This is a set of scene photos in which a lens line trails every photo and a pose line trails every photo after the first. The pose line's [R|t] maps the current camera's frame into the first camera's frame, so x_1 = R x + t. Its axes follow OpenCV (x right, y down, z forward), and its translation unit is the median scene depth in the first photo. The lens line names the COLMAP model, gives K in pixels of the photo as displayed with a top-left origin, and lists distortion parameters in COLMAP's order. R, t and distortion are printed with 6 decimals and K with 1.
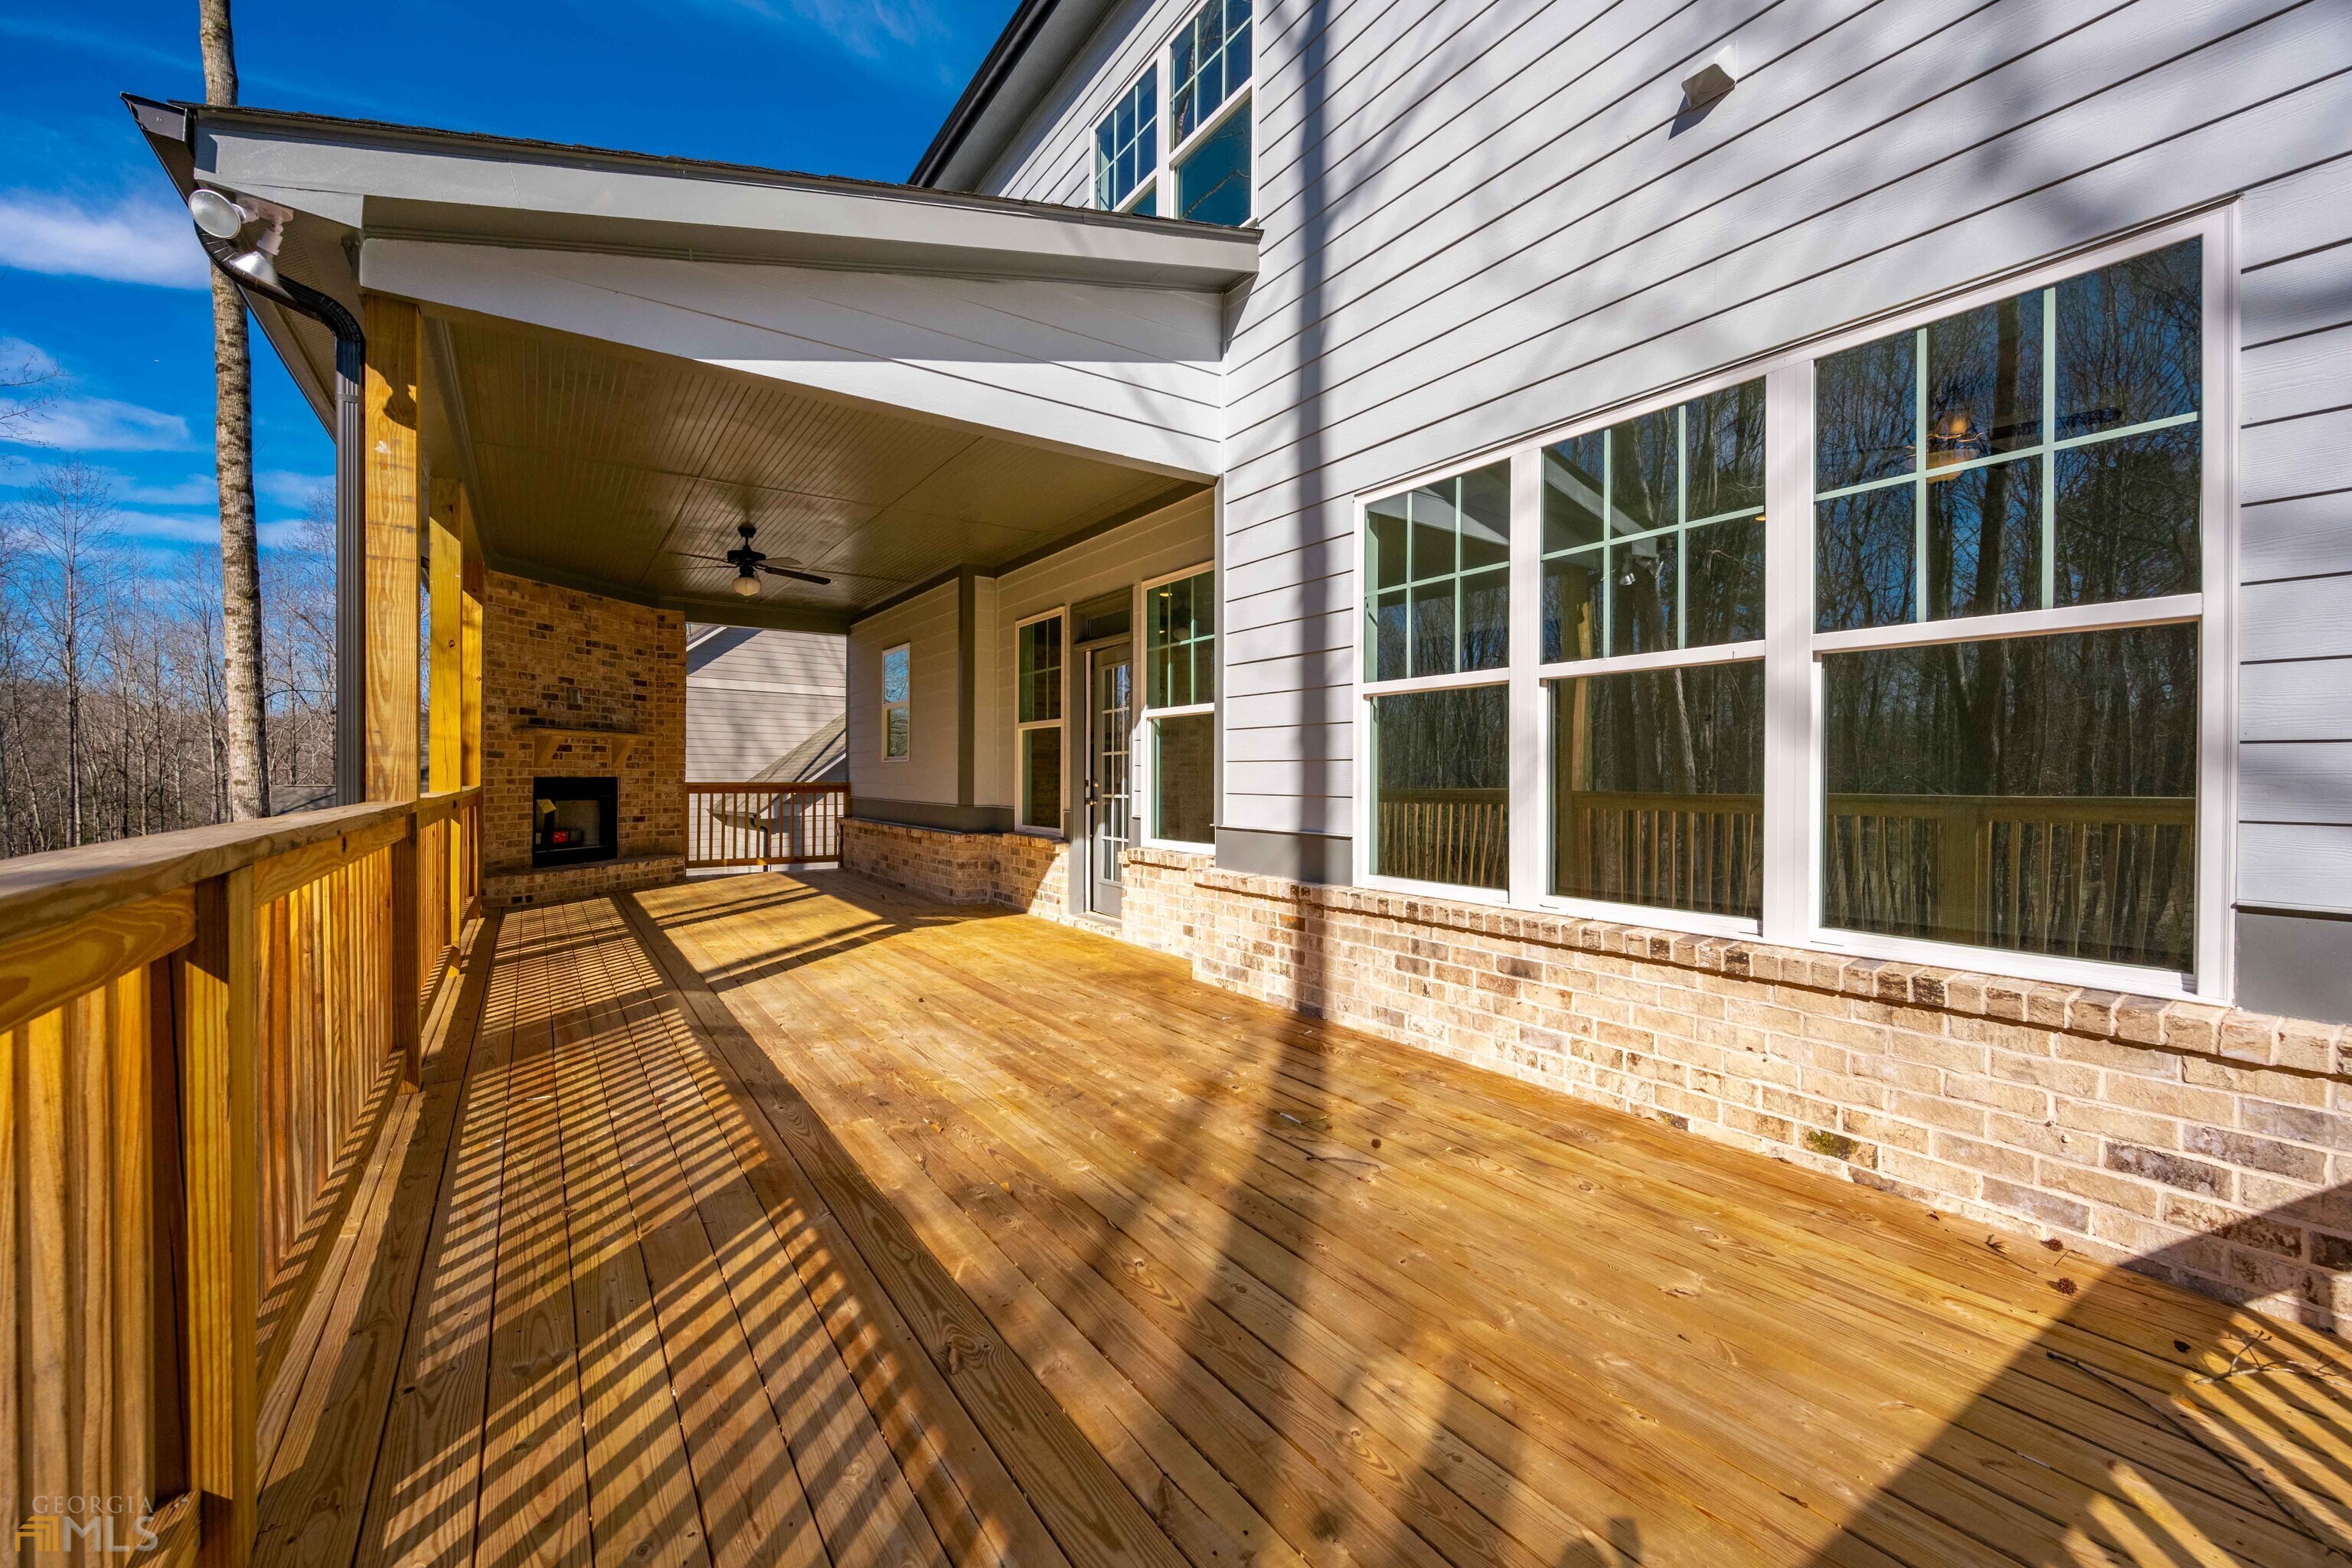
lens RADIAL K [[934.0, 0, 1157.6], [0, 934.0, 782.1], [0, 0, 1]] dist [-0.007174, 0.000113]
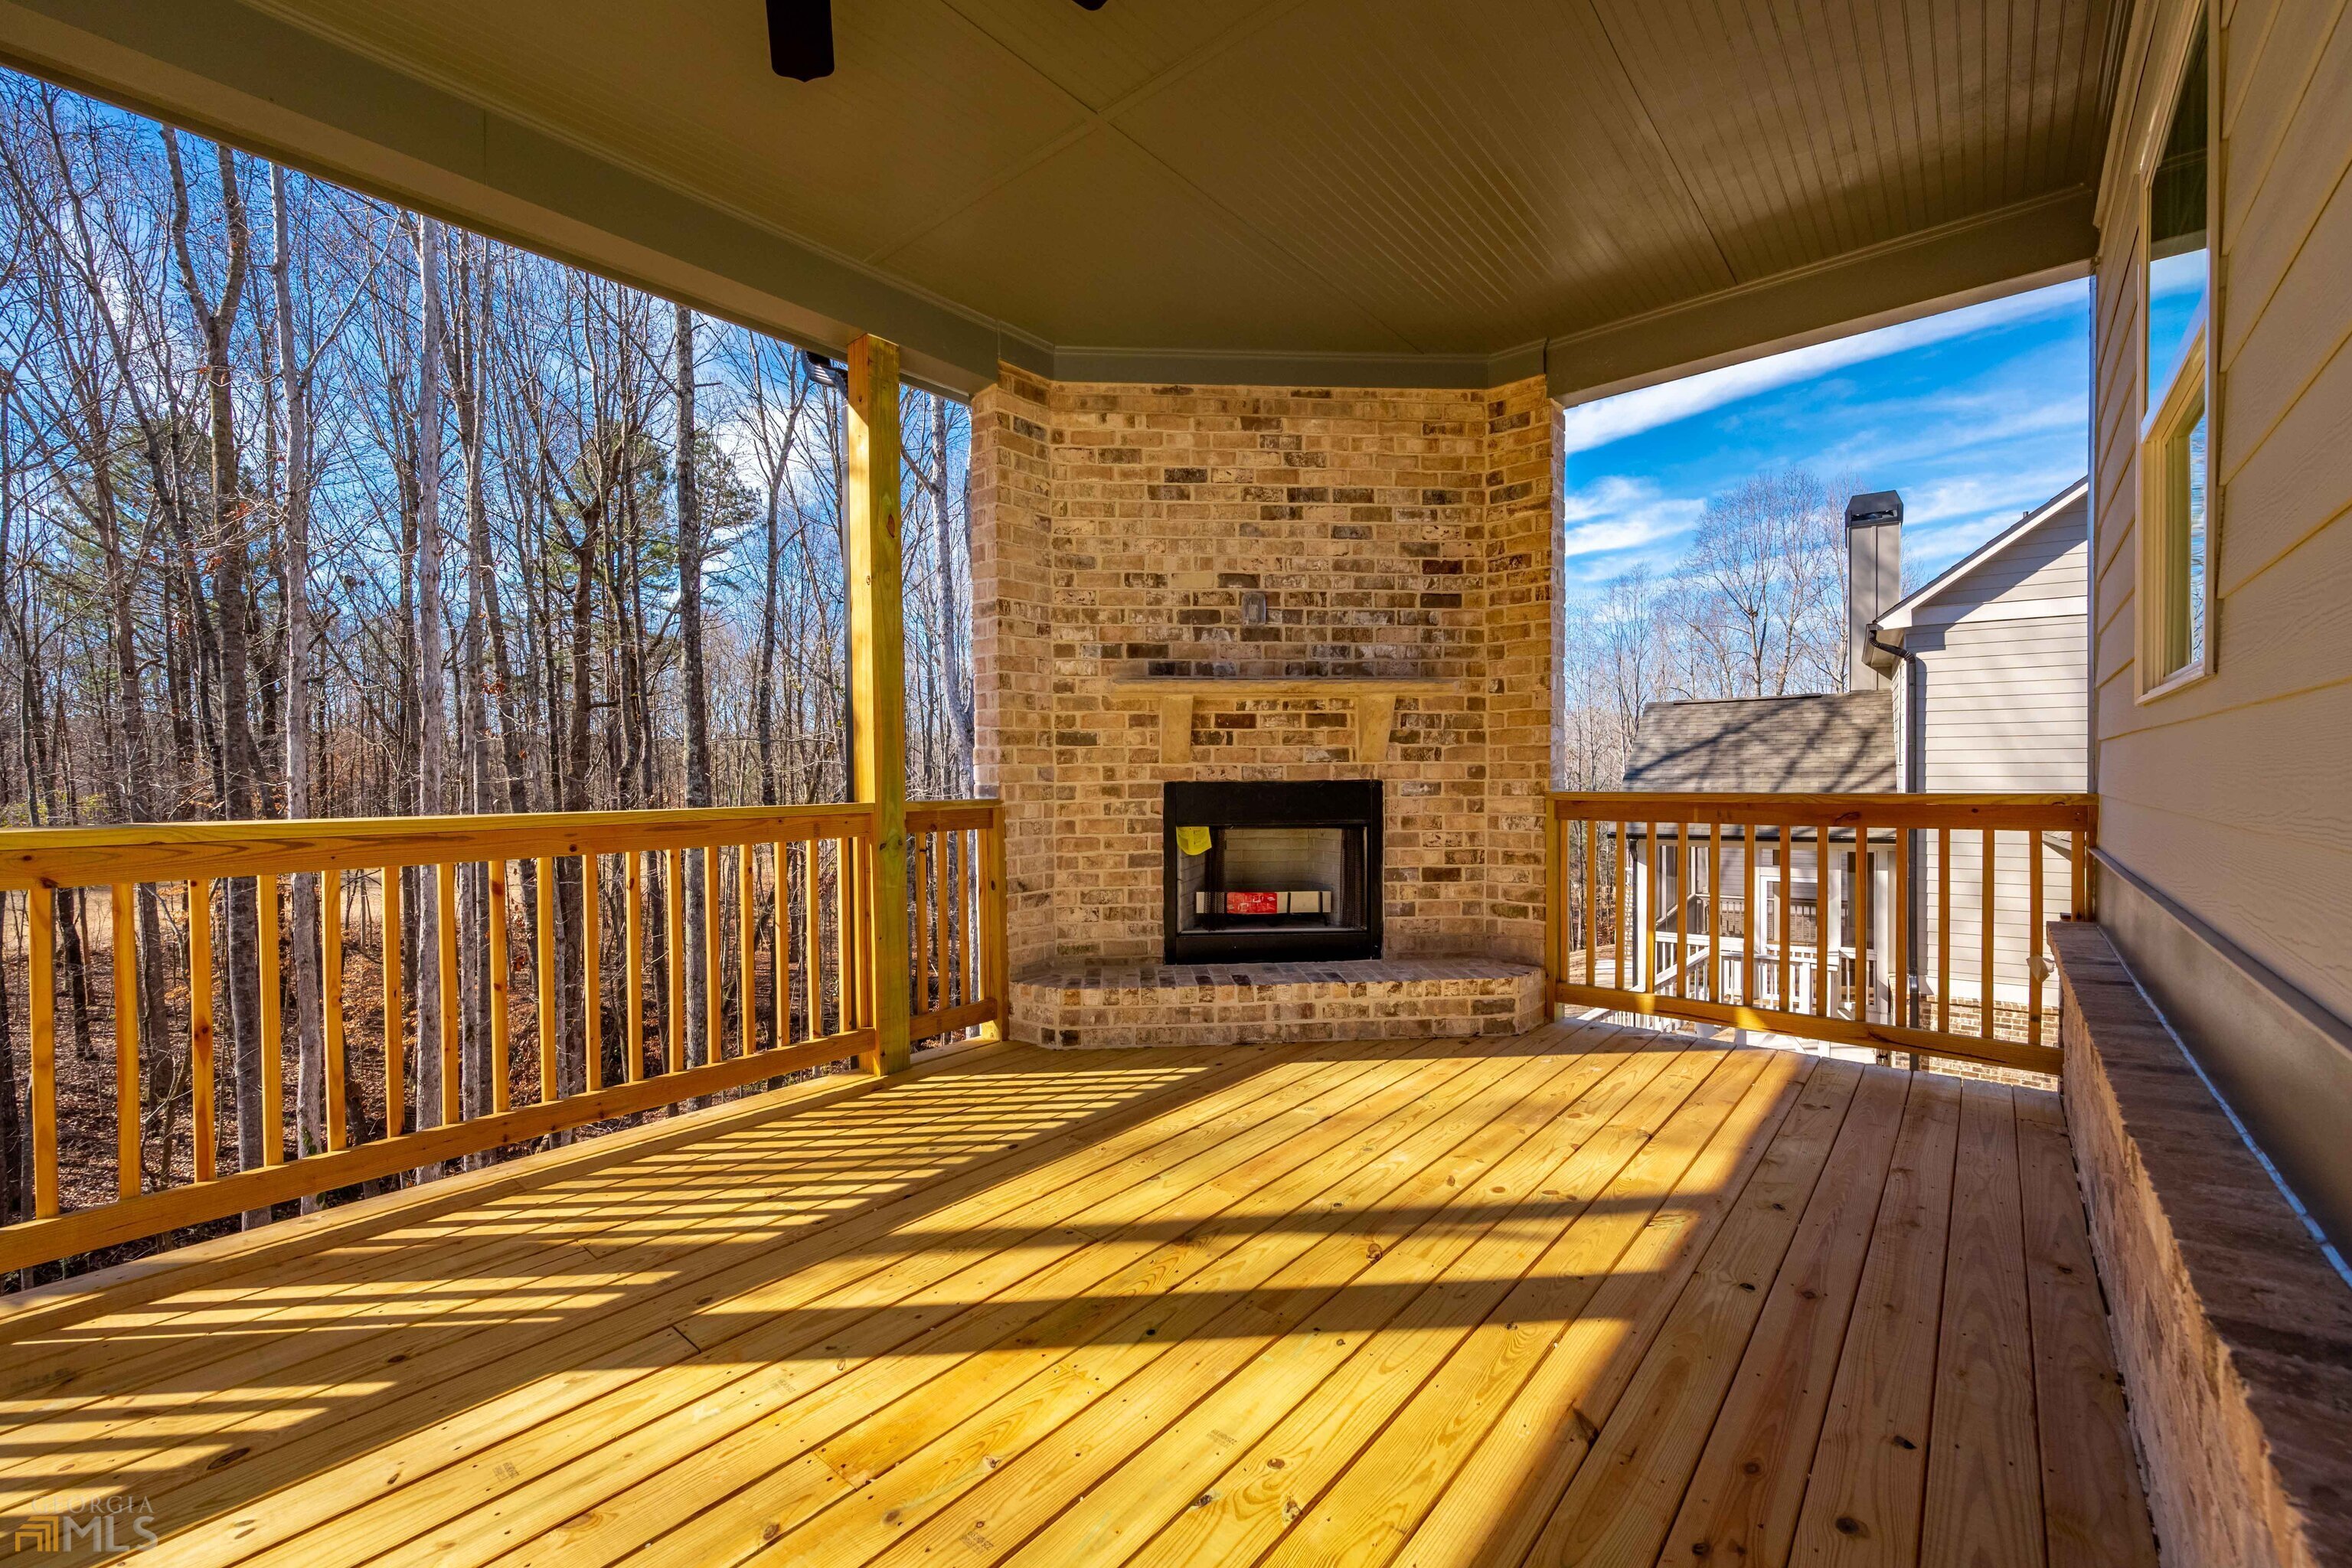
lens RADIAL K [[934.0, 0, 1180.8], [0, 934.0, 782.1], [0, 0, 1]] dist [-0.007174, 0.000113]
pose [[0.276562, 0.014133, -0.960892, -0.194658], [-0.000615, 0.999894, 0.014529, -0.013009], [0.960996, -0.003428, 0.276542, 0.904508]]
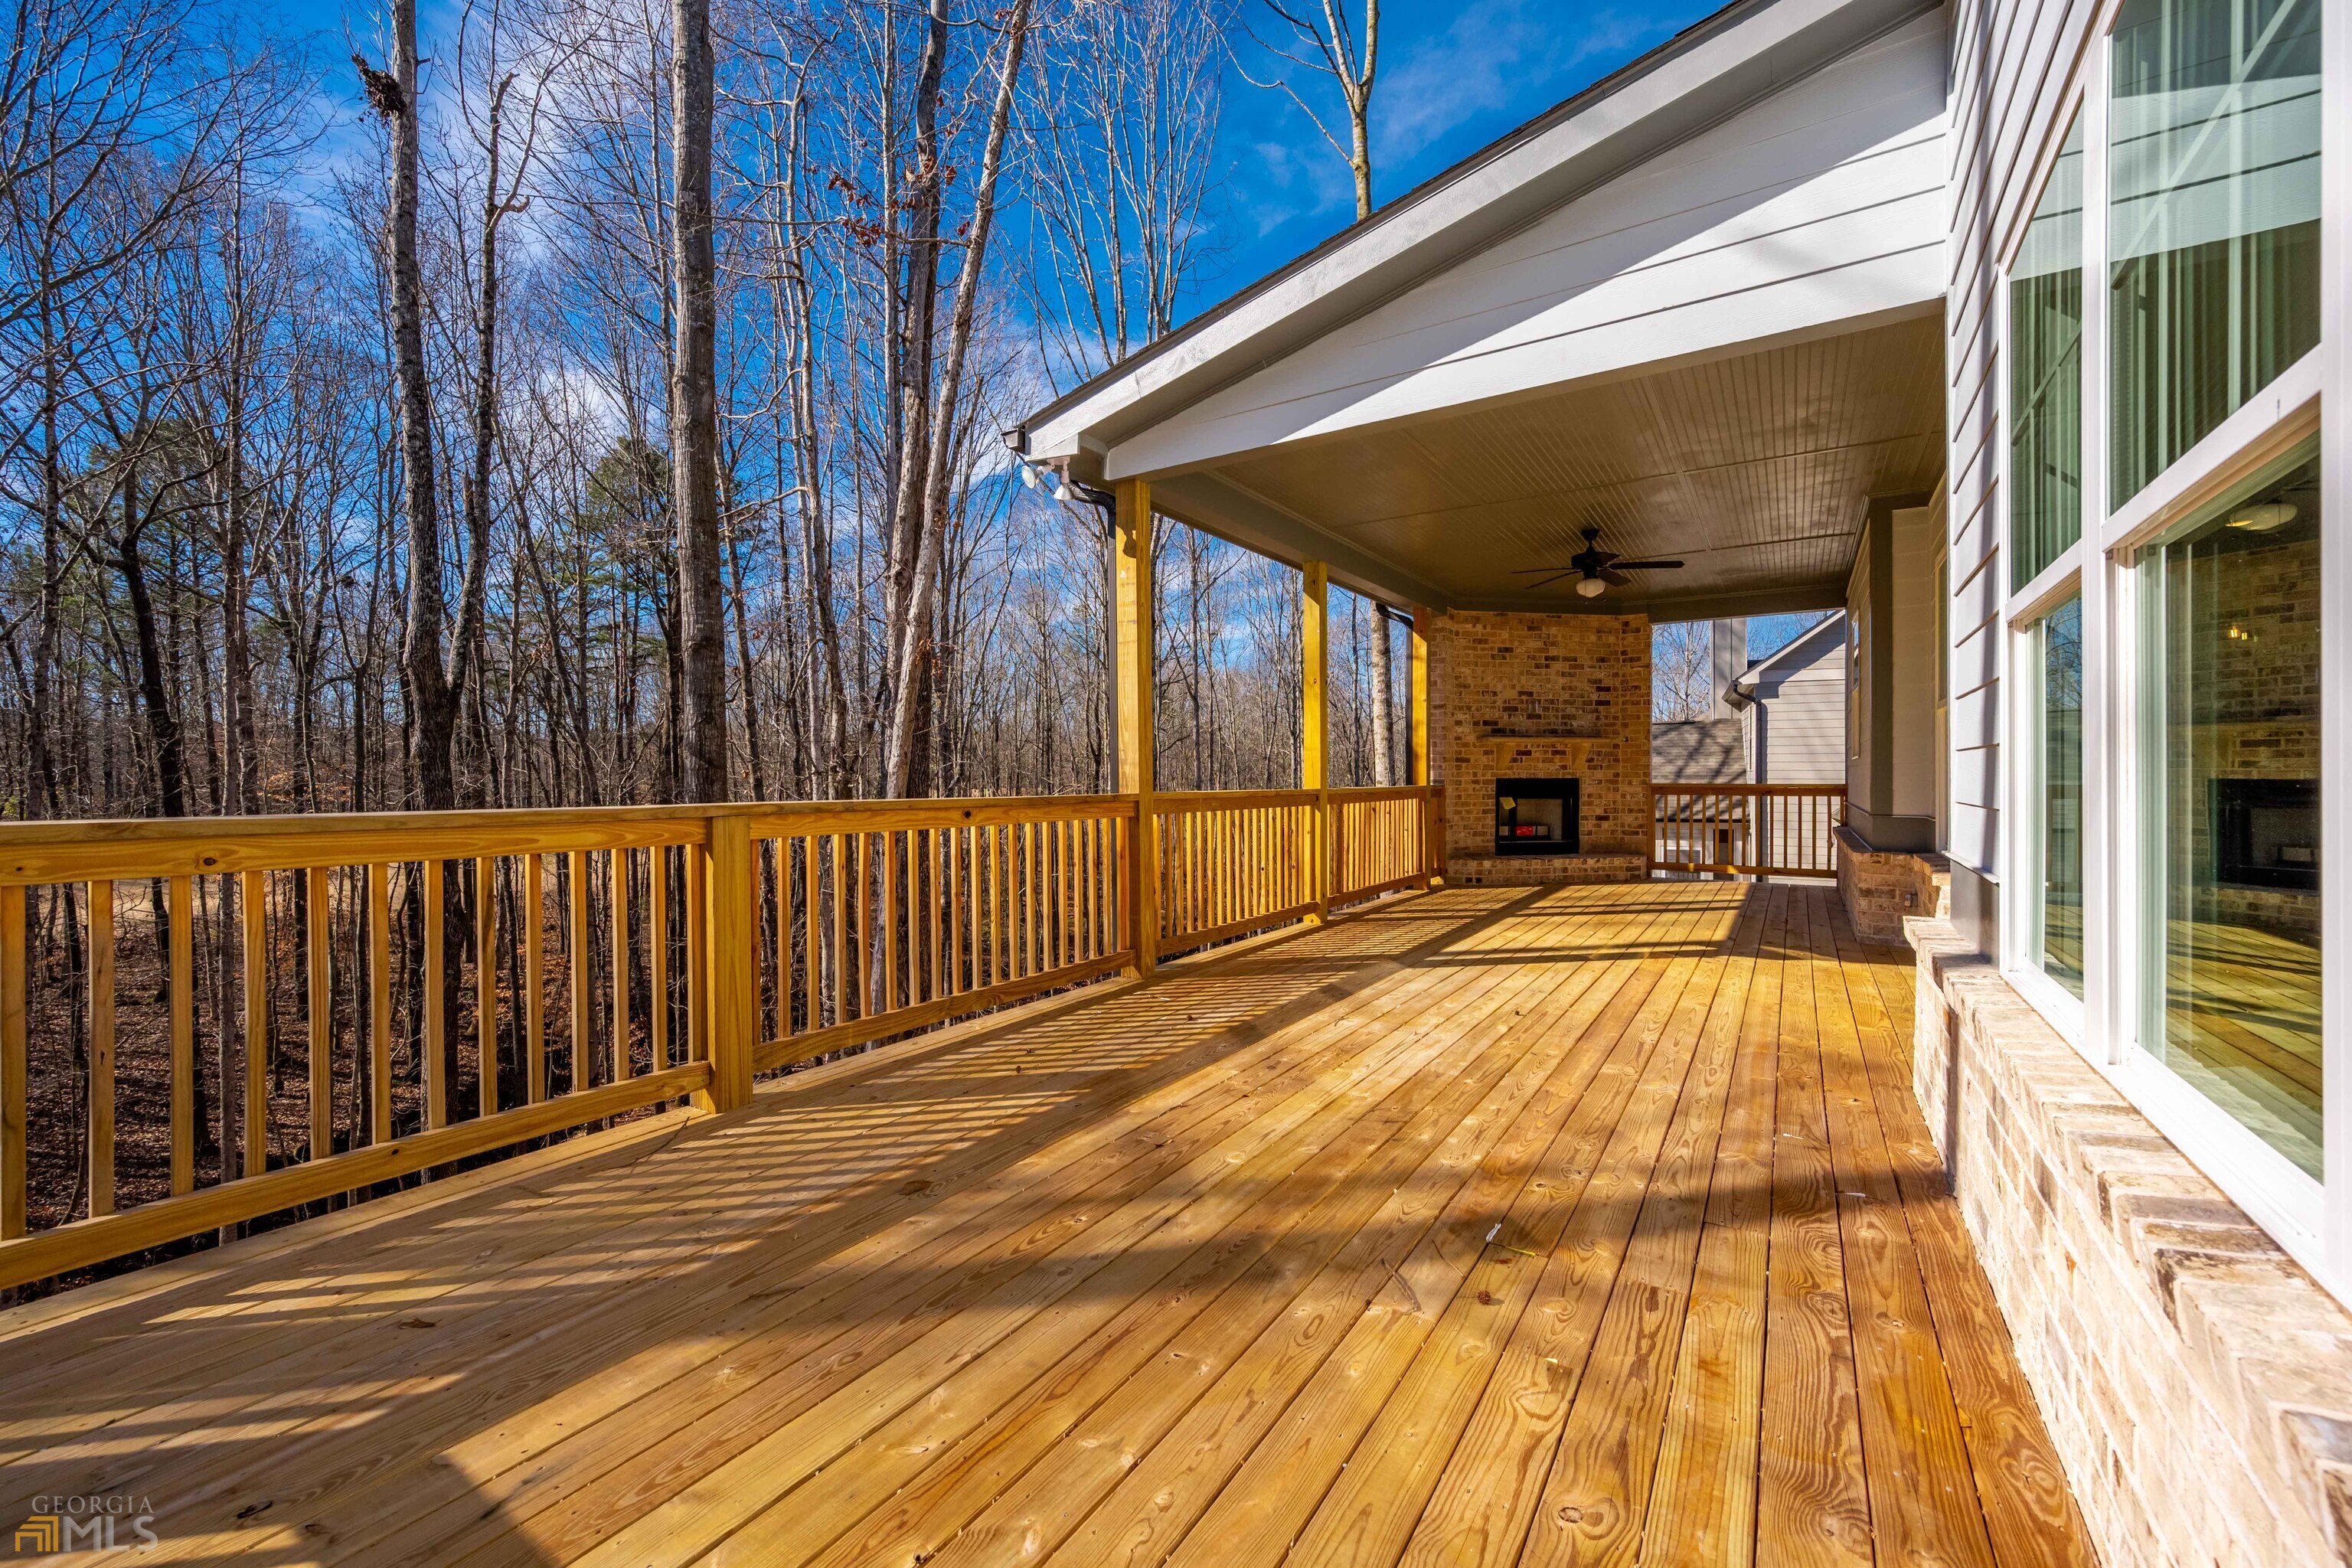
lens RADIAL K [[934.0, 0, 1182.2], [0, 934.0, 776.7], [0, 0, 1]] dist [-0.007174, 0.000113]
pose [[0.396817, -0.004976, -0.917884, 0.266202], [-0.002258, 0.999977, -0.006397, 0.000902], [0.917895, 0.004611, 0.396797, 0.173333]]
